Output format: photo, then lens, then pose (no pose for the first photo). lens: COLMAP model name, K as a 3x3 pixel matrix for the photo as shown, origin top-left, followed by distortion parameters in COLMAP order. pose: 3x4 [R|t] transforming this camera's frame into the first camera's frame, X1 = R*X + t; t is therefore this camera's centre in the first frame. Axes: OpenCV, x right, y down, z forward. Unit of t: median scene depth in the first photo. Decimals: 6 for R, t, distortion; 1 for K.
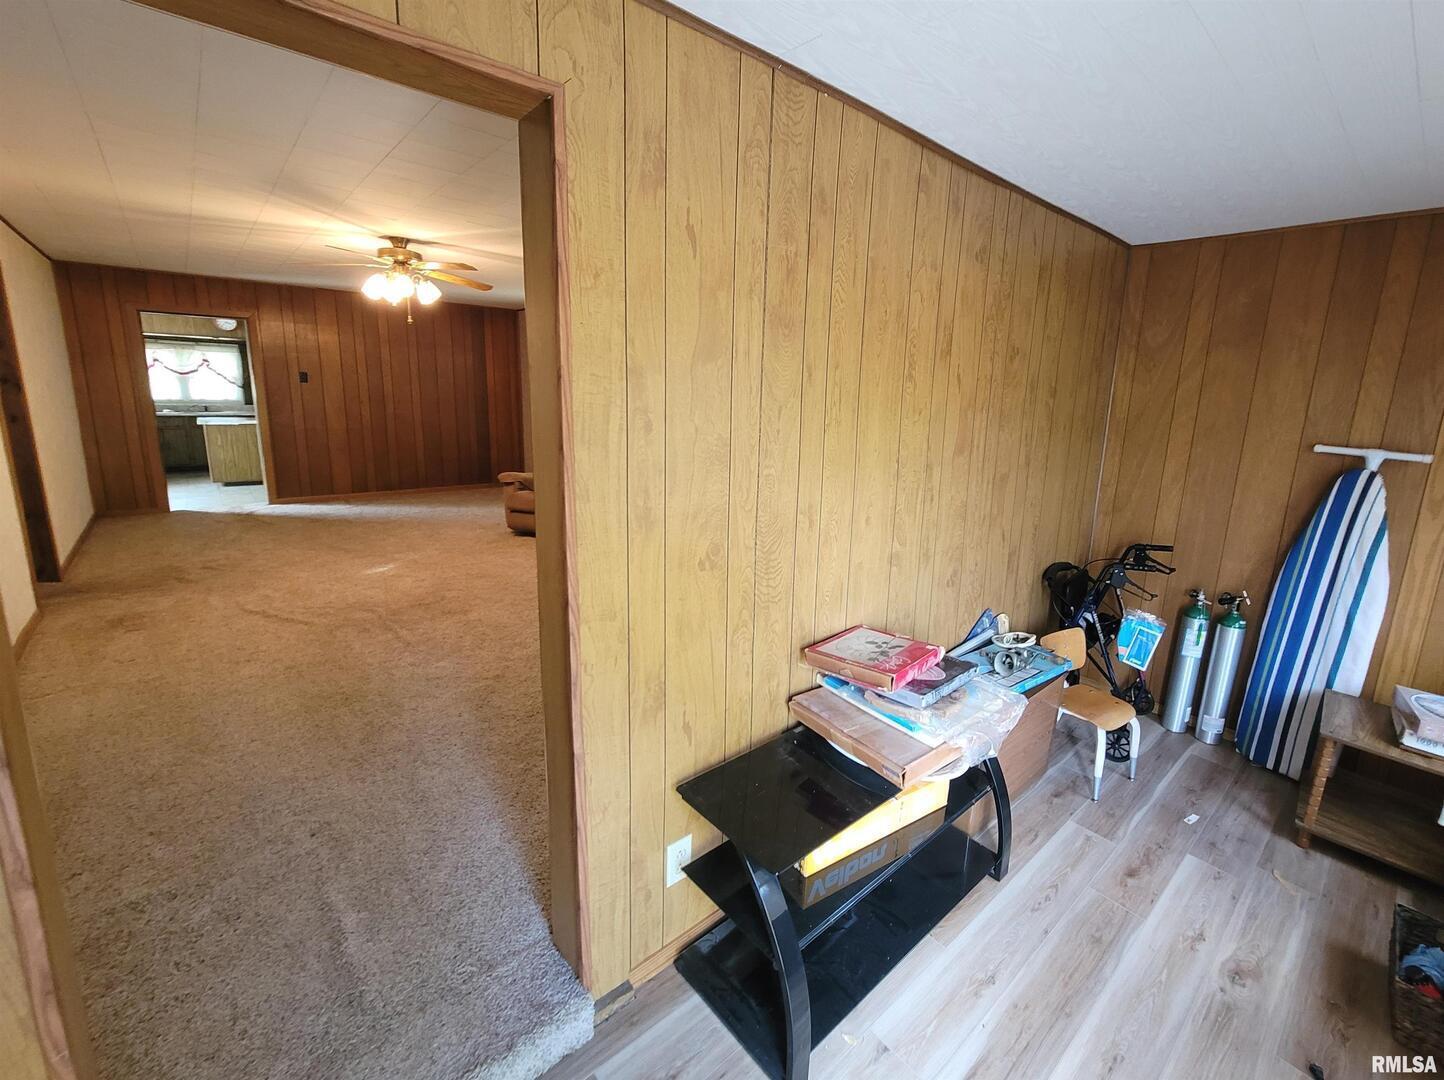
lens RADIAL K [[626.3, 0, 774.0], [0, 626.3, 514.3], [0, 0, 1]] dist [-0.001001, -0.000125]
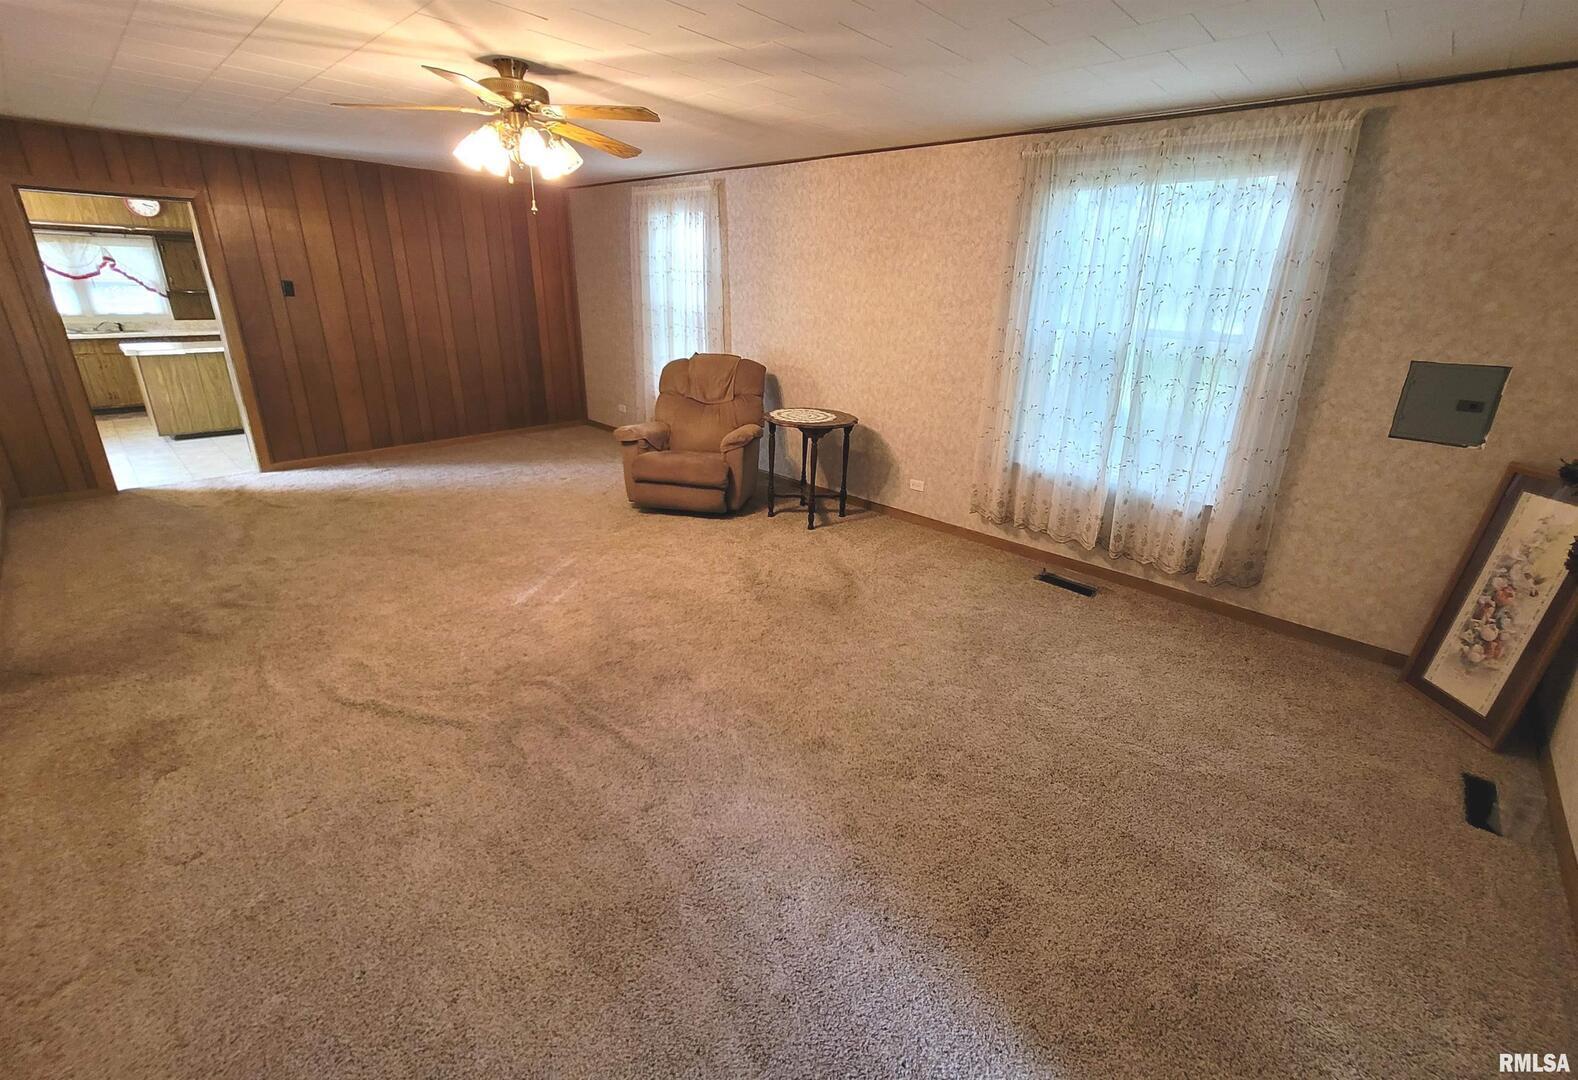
lens RADIAL K [[664.9, 0, 827.7], [0, 664.9, 509.7], [0, 0, 1]] dist [-0.002684, 0.000676]
pose [[0.995389, -0.037584, 0.088249, -0.252518], [0.025187, 0.990167, 0.137606, -0.068415], [-0.092553, -0.134748, 0.986548, 0.201807]]
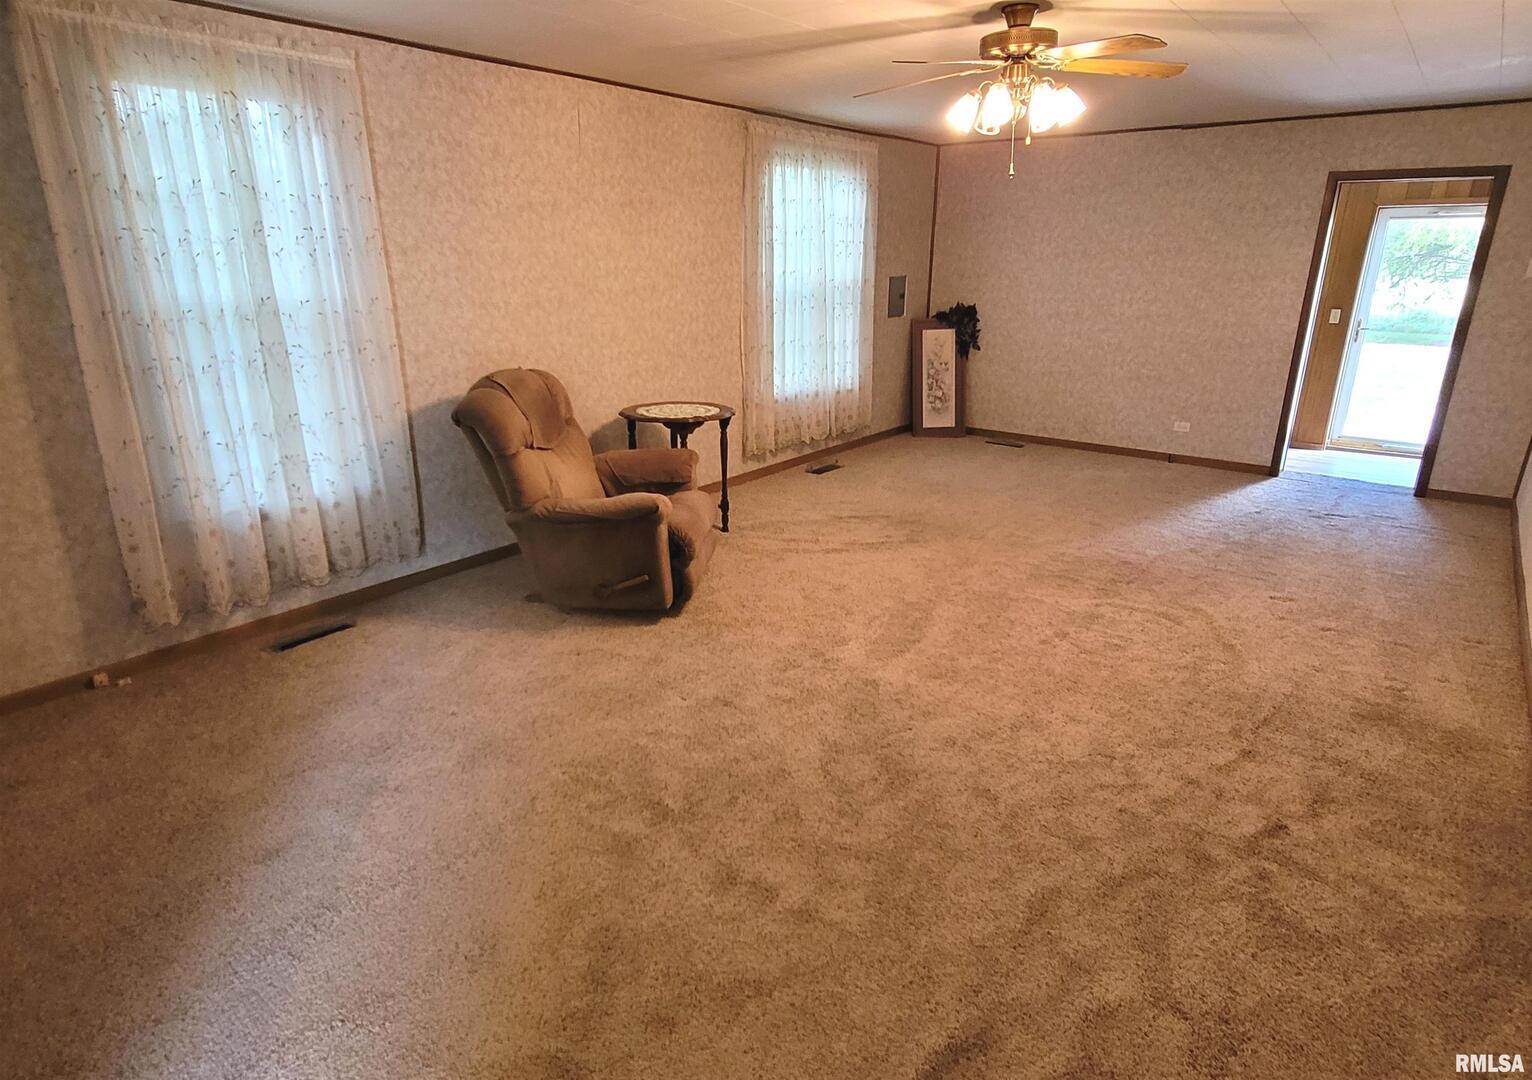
lens RADIAL K [[855.7, 0, 757.5], [0, 855.7, 539.5], [0, 0, 1]] dist [0.004046, -0.001465]
pose [[-0.141011, -0.355897, 0.923825, -0.964383], [0.183802, 0.907515, 0.377668, -0.241626], [-0.972796, 0.223056, -0.062555, 0.944171]]
